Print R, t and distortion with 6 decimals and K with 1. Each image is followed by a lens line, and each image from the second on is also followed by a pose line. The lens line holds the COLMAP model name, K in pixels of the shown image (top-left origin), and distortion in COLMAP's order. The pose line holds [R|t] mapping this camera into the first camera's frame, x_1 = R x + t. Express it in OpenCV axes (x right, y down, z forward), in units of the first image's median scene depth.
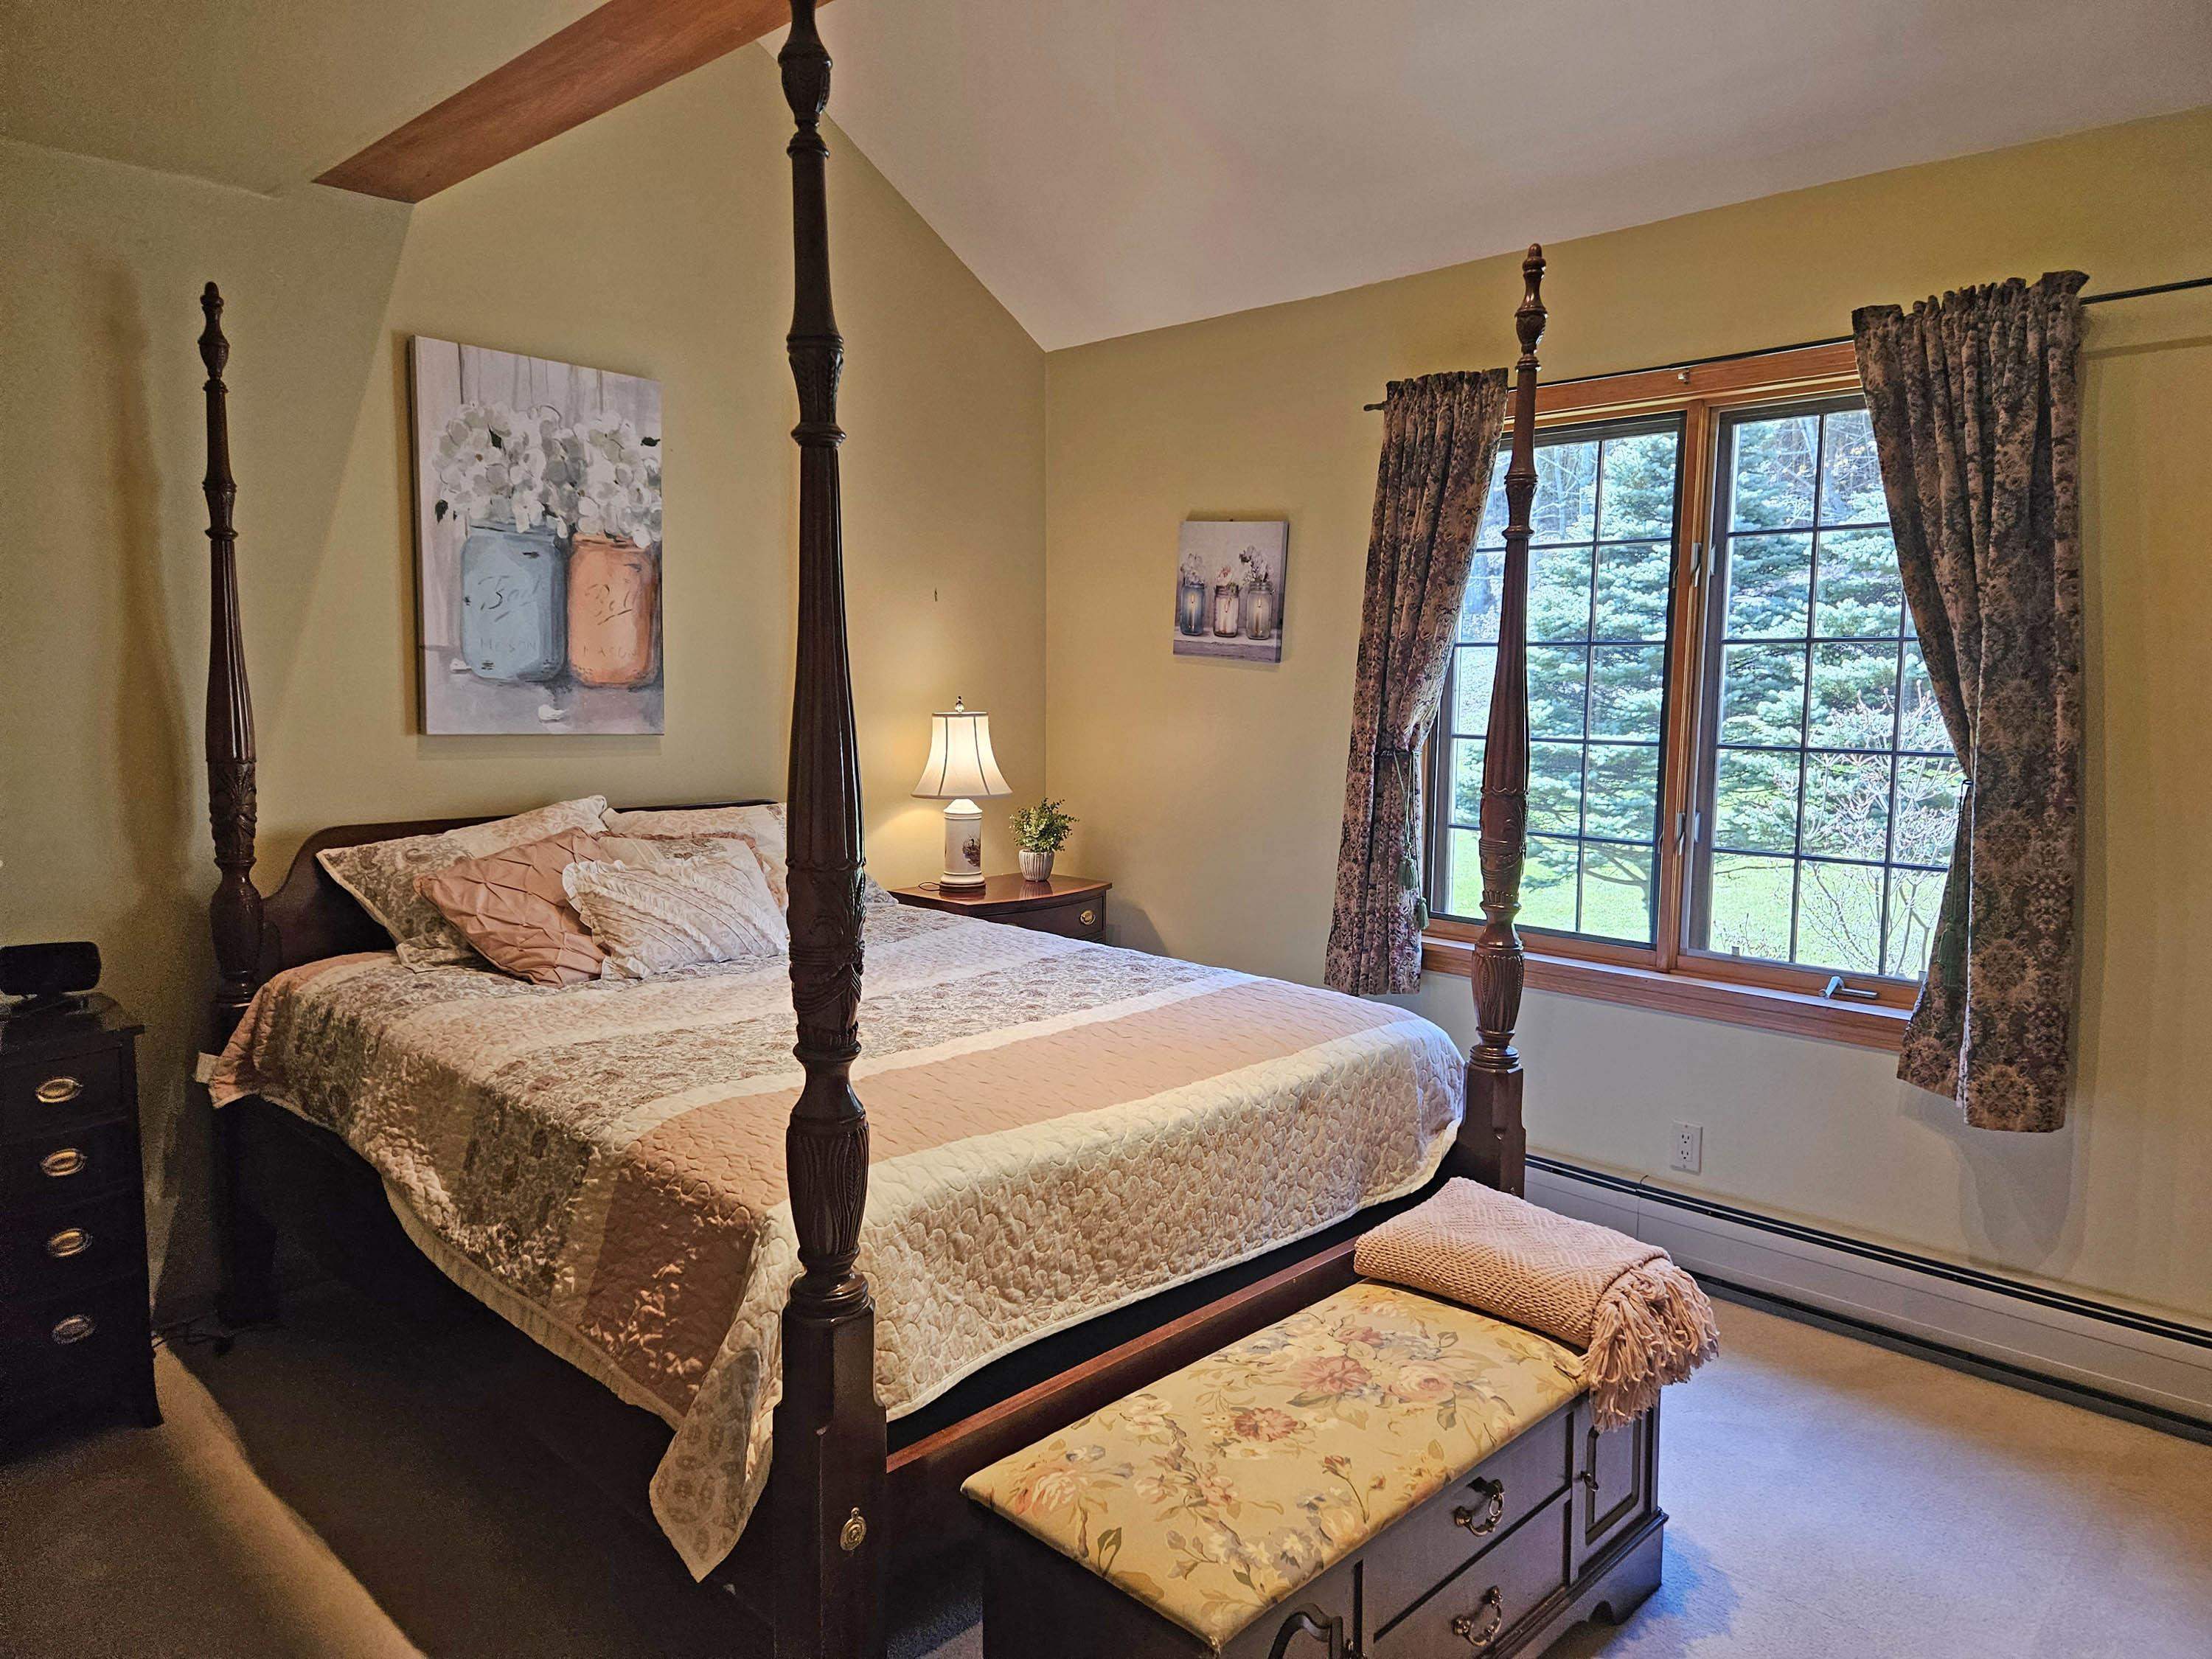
lens RADIAL K [[1495.2, 0, 1114.8], [0, 1495.2, 837.0], [0, 0, 1]] dist [0.083515, -0.066947]
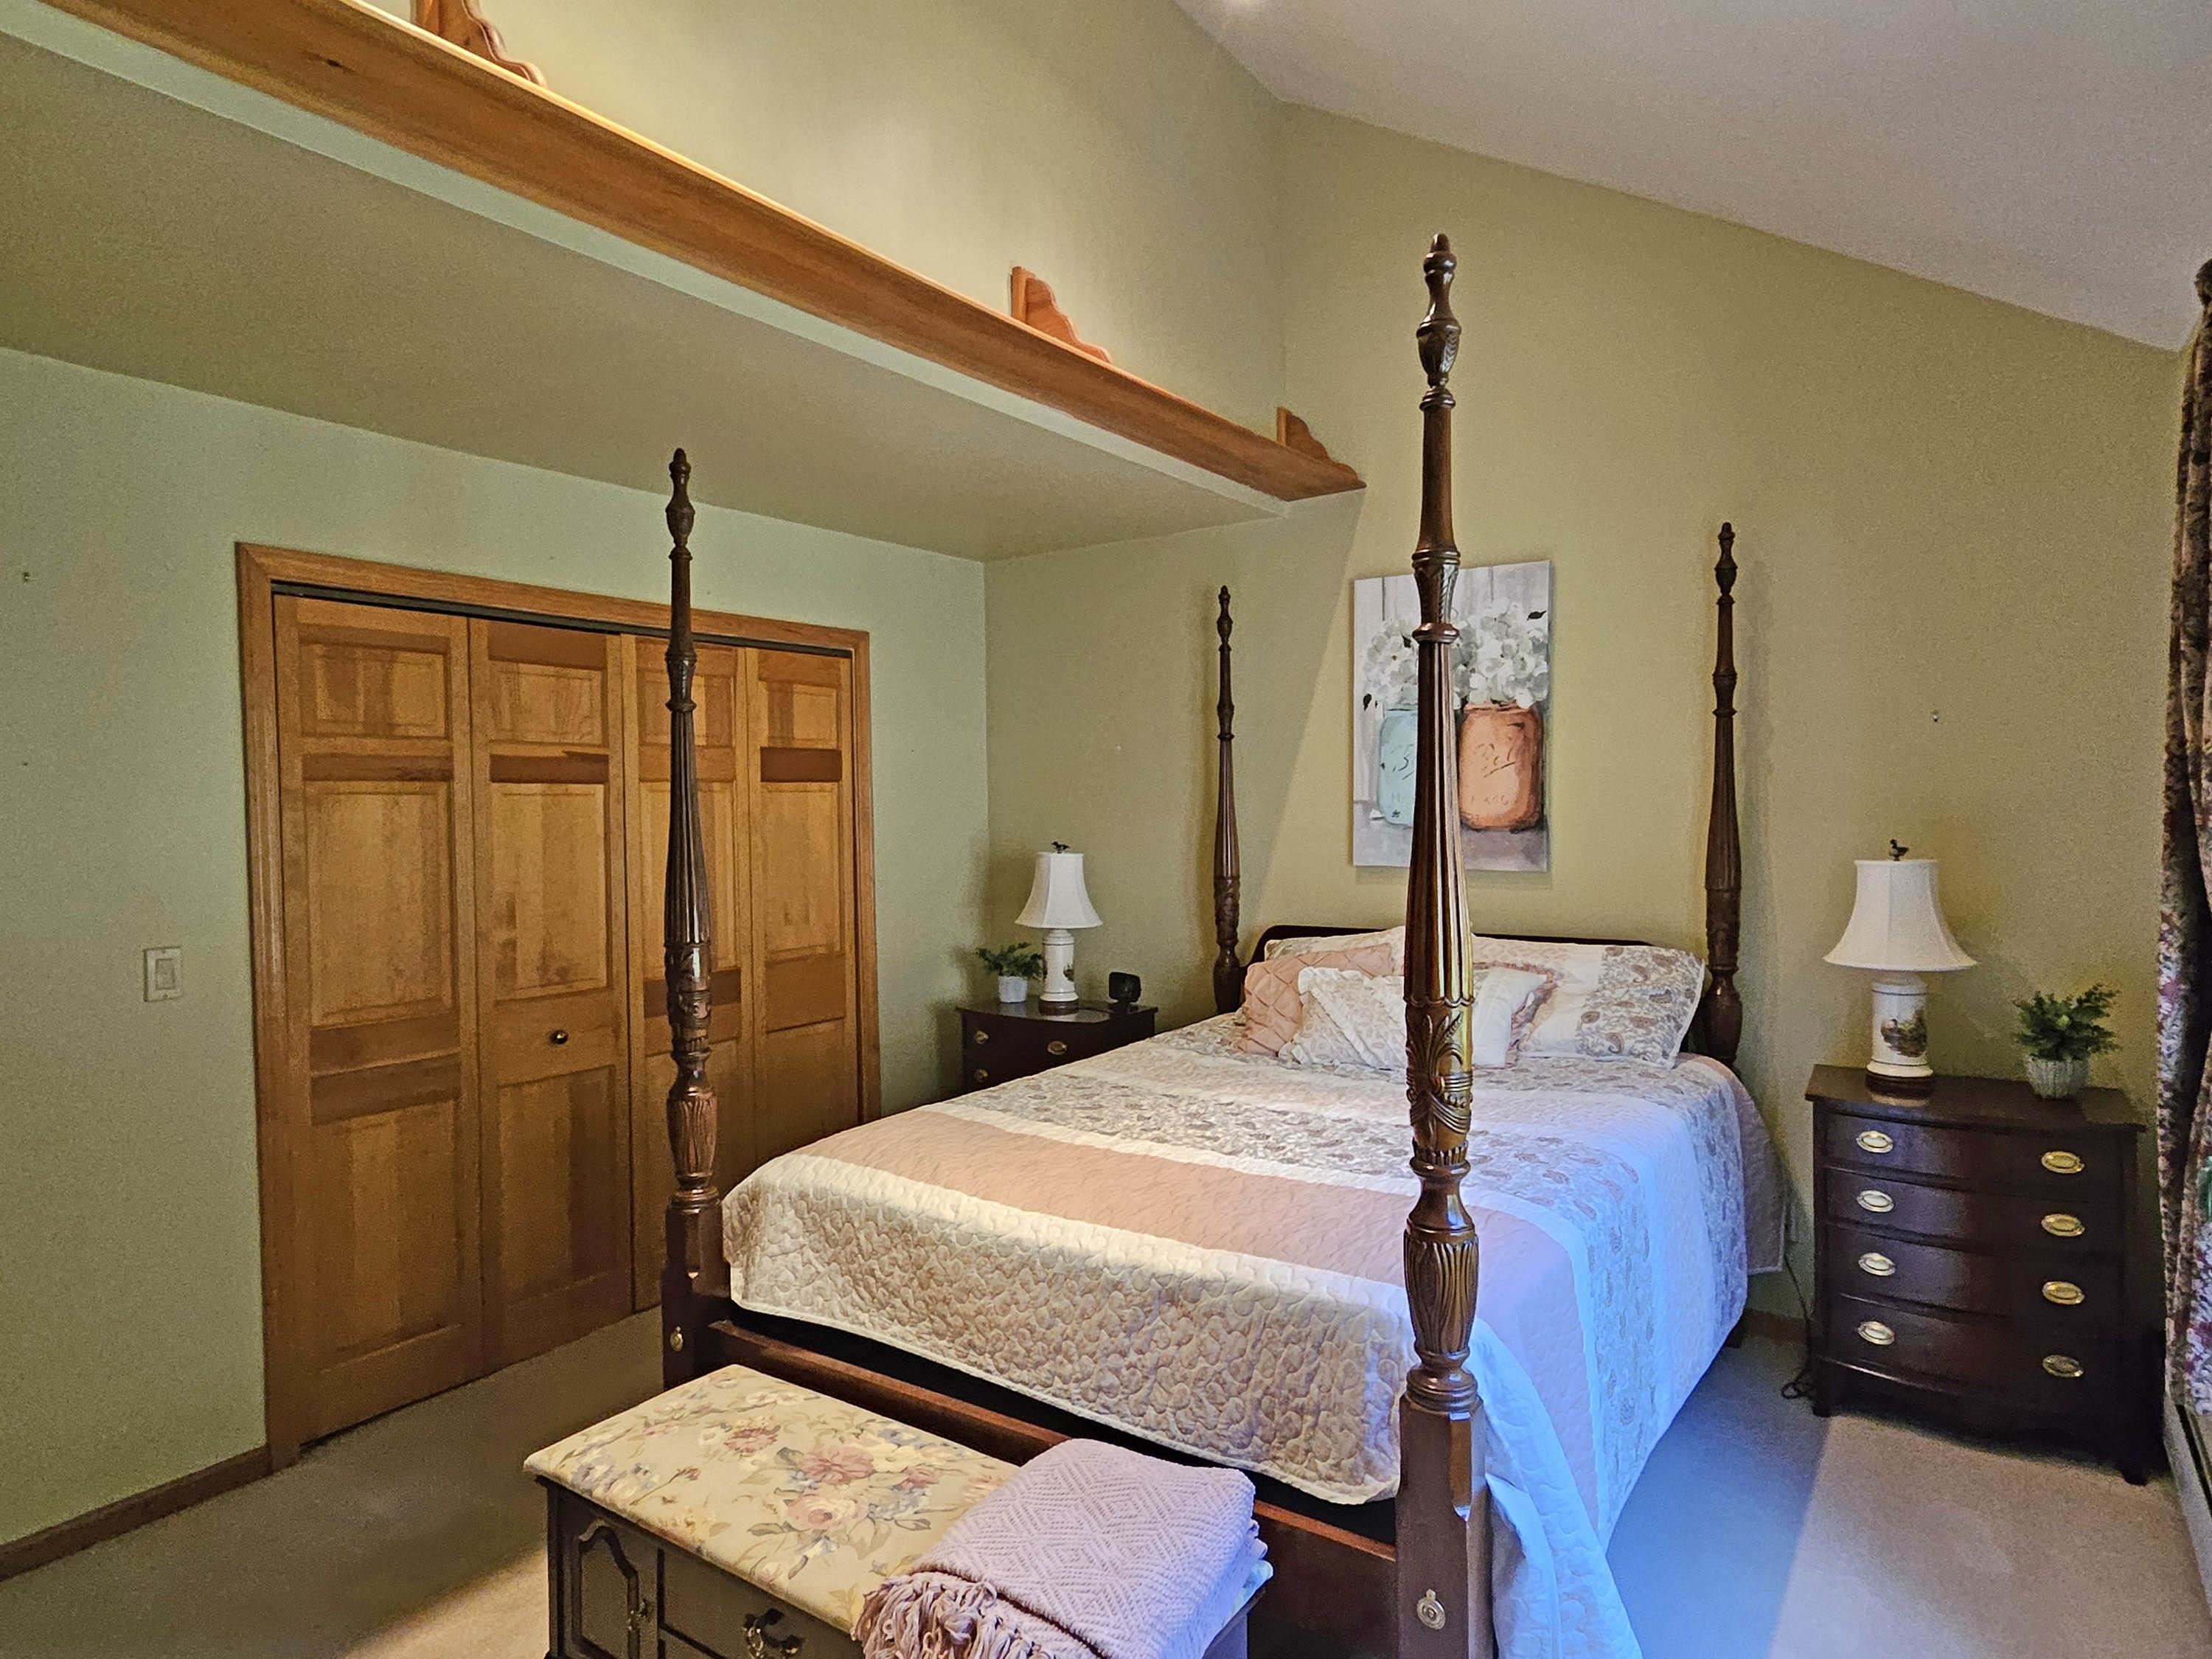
lens RADIAL K [[1287.1, 0, 1106.0], [0, 1287.1, 829.5], [0, 0, 1]] dist [-0.002405, -0.001503]
pose [[0.150574, 0.006790, -0.988575, 0.655775], [-0.090705, 0.995853, -0.006976, -0.071033], [0.984429, 0.090719, 0.150565, 0.602269]]
